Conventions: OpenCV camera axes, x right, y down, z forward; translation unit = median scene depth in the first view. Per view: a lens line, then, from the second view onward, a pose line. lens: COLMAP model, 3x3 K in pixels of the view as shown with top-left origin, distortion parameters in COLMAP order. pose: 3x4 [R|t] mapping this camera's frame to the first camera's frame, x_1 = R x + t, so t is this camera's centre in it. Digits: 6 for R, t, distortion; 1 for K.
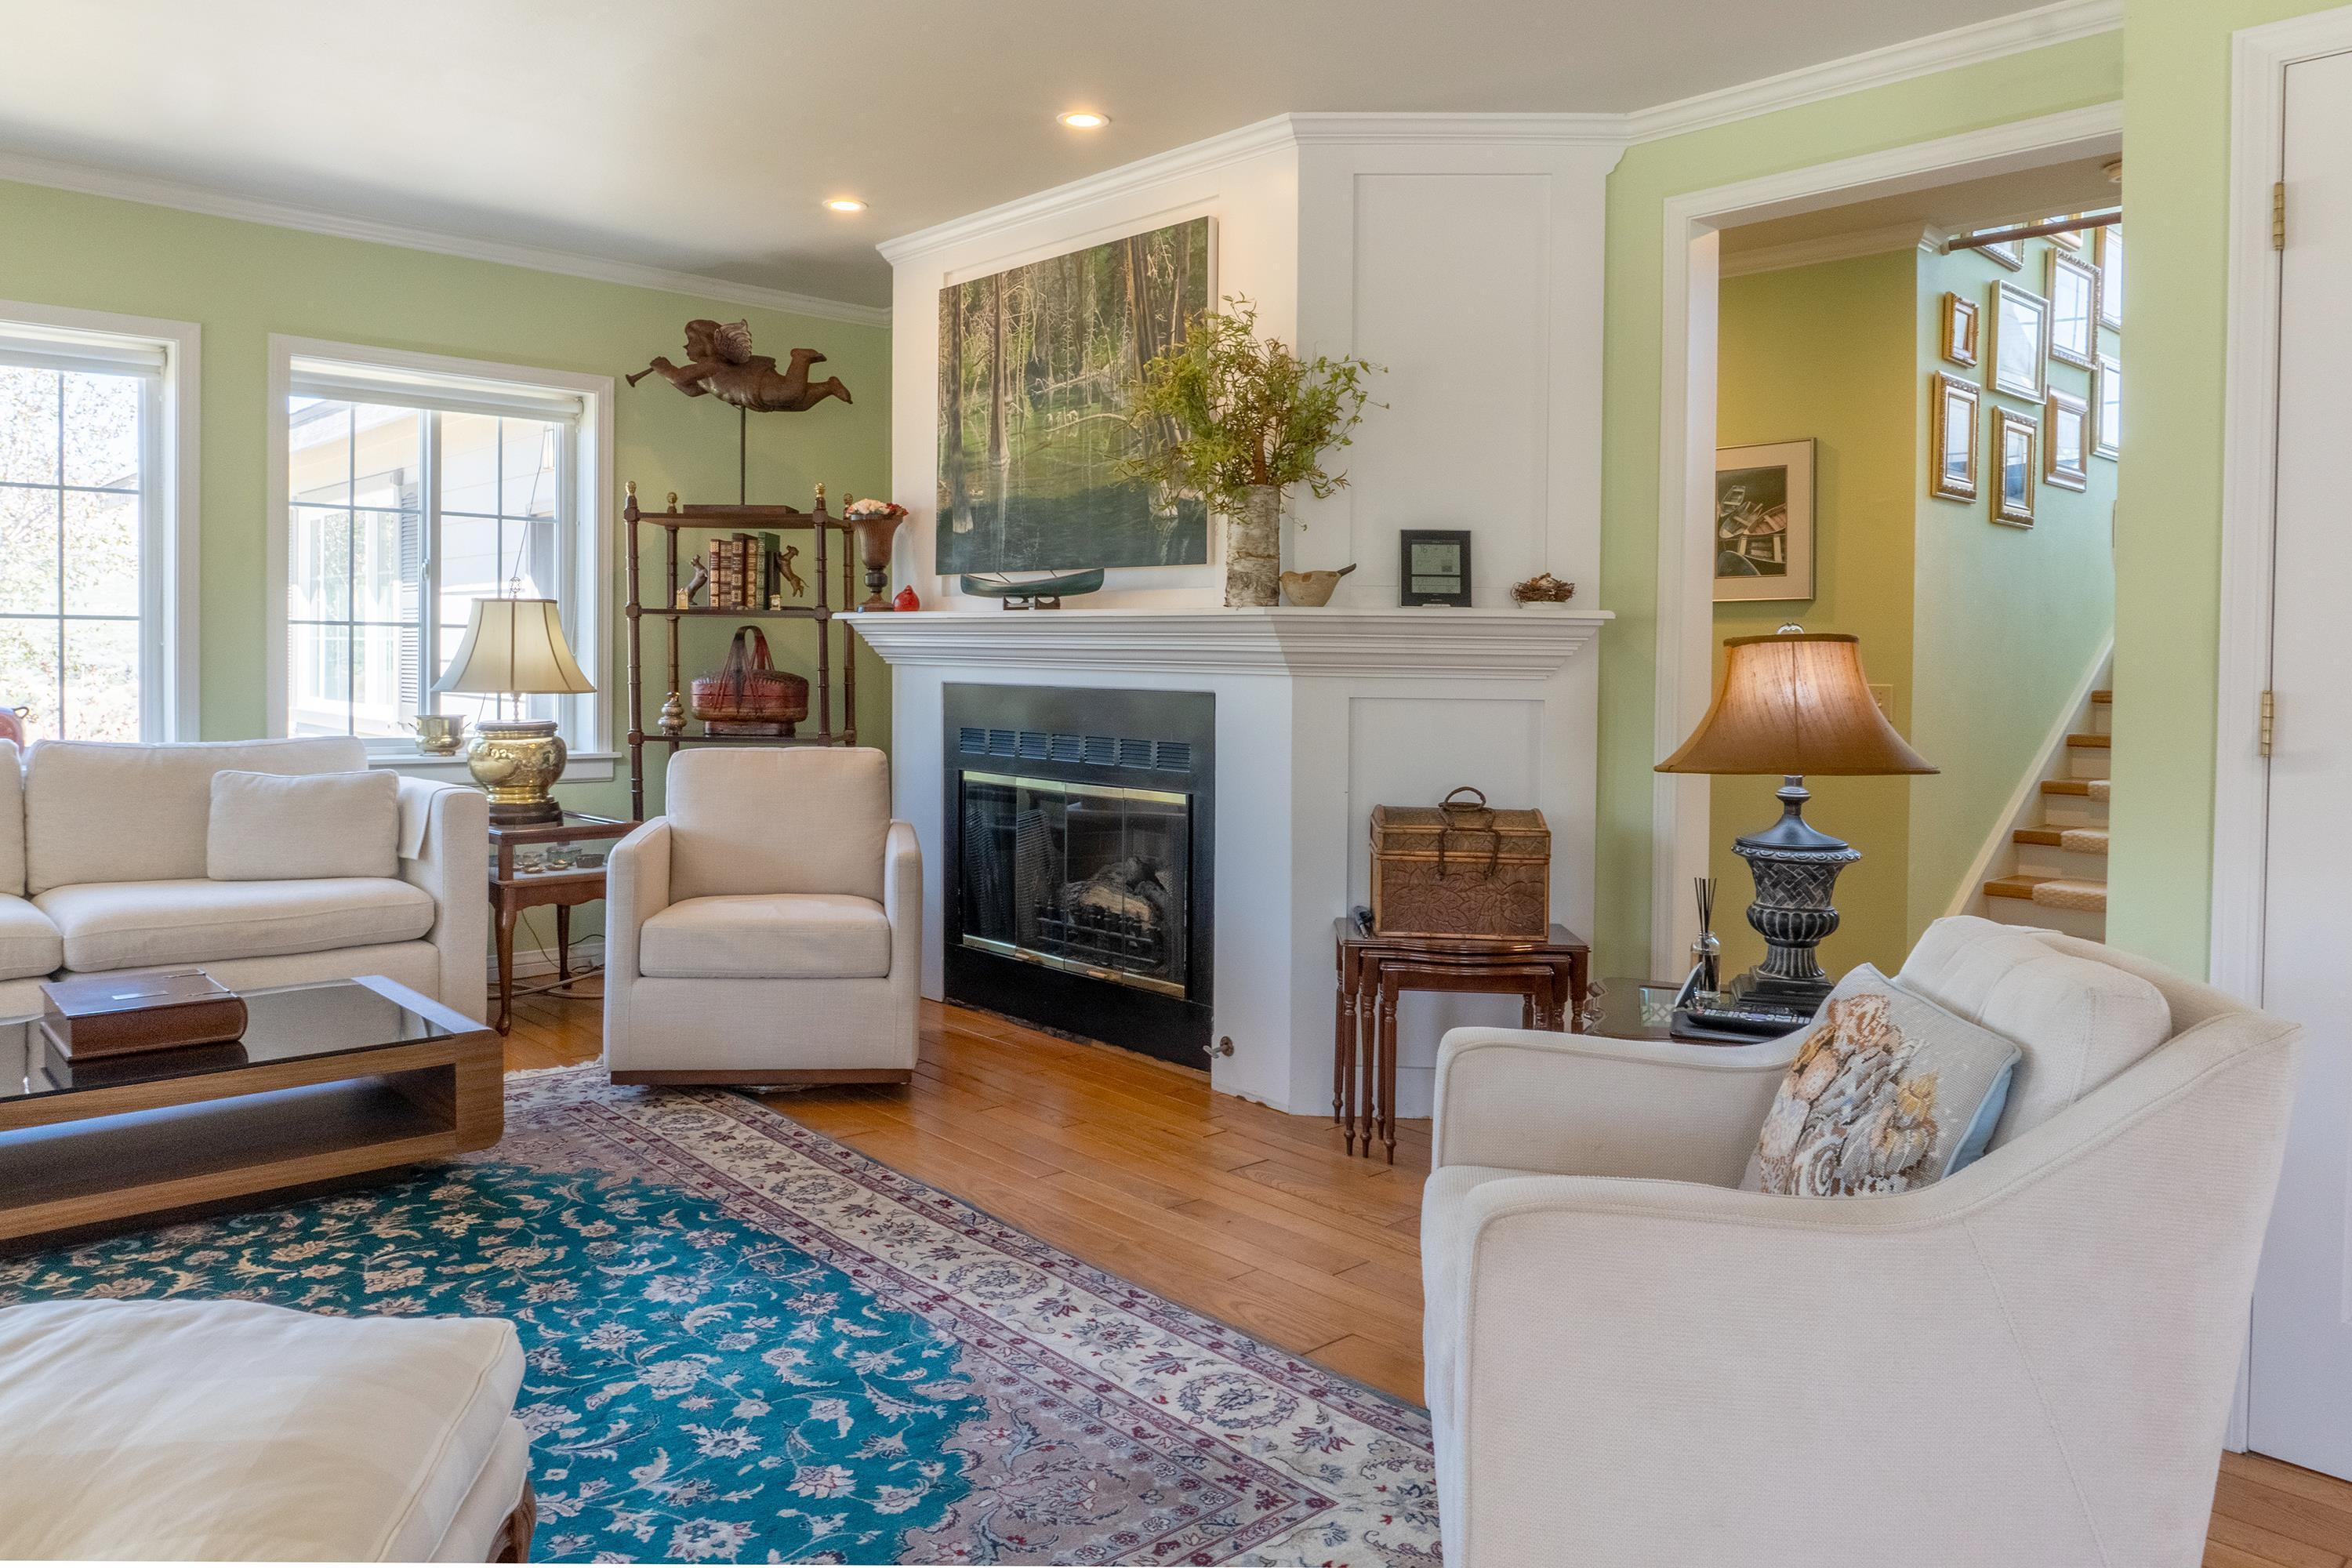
lens RADIAL K [[1647.7, 0, 1176.0], [0, 1647.7, 784.0], [0, 0, 1]] dist [-0.013715, -0.004280]
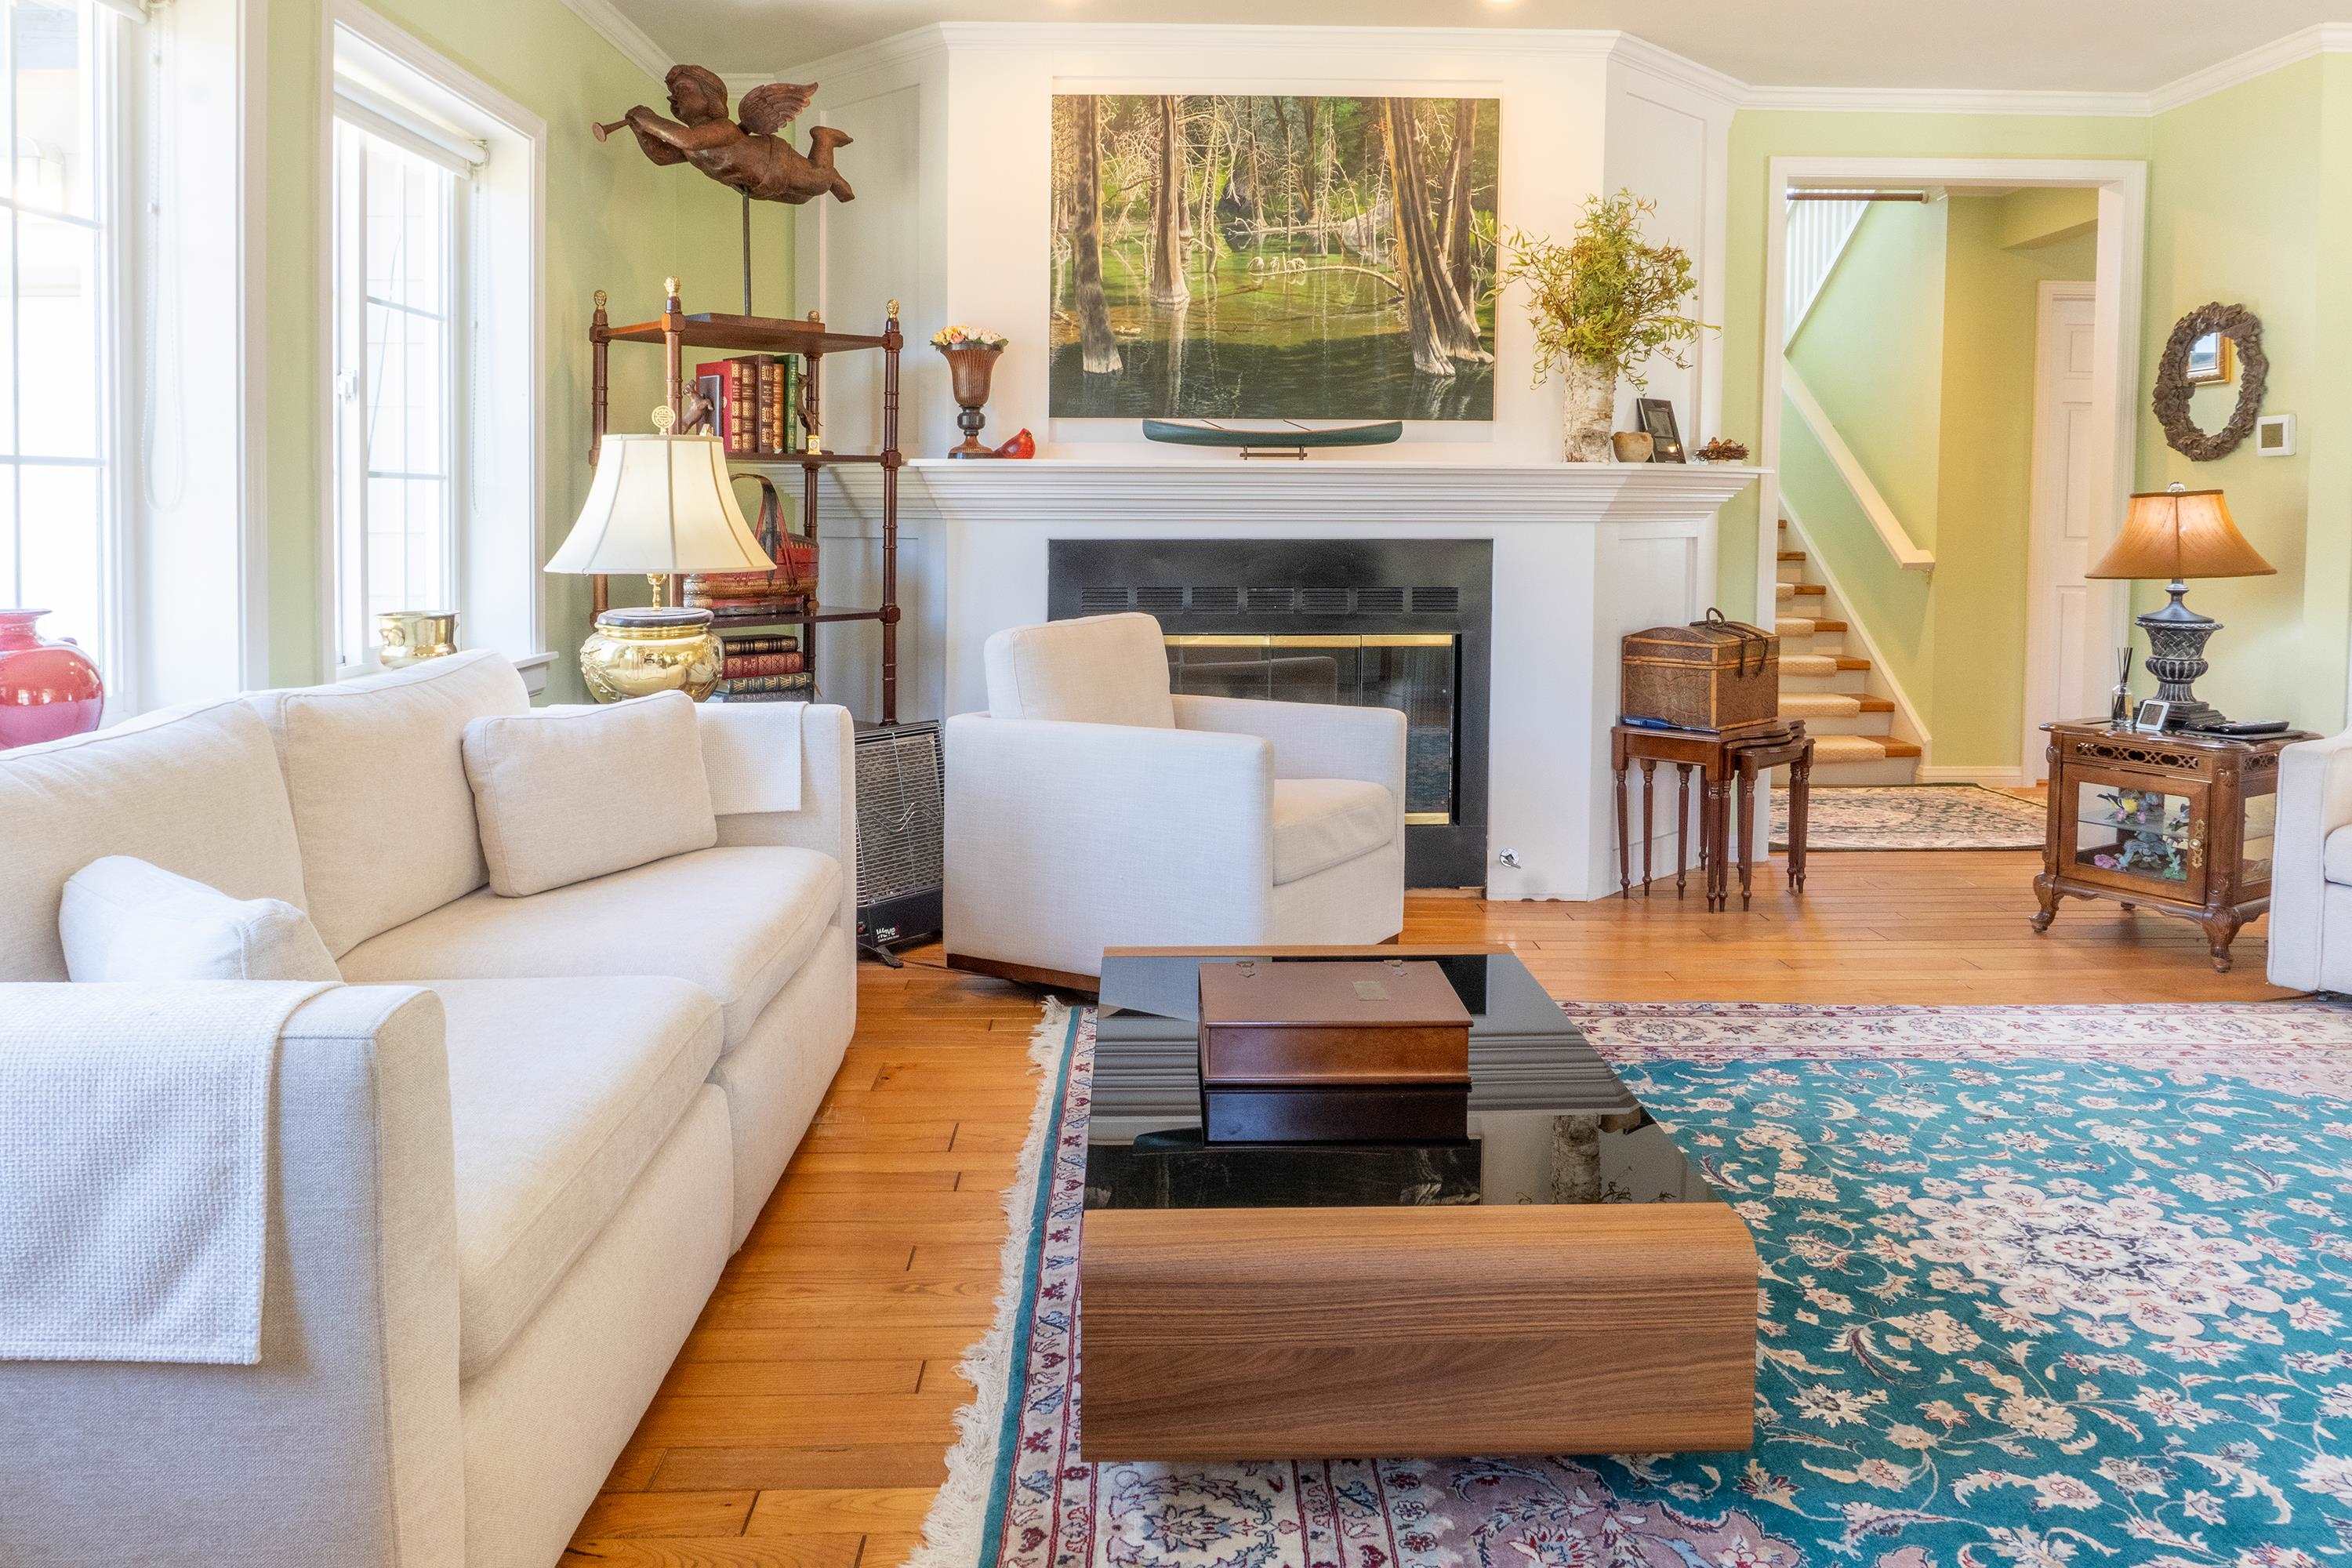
lens RADIAL K [[1647.7, 0, 1176.0], [0, 1647.7, 784.0], [0, 0, 1]] dist [-0.013715, -0.004280]
pose [[-0.651598, 0.126911, -0.747873, 0.582897], [-0.054203, 0.975596, 0.212780, -0.125381], [0.756625, 0.179184, -0.628817, 1.112660]]
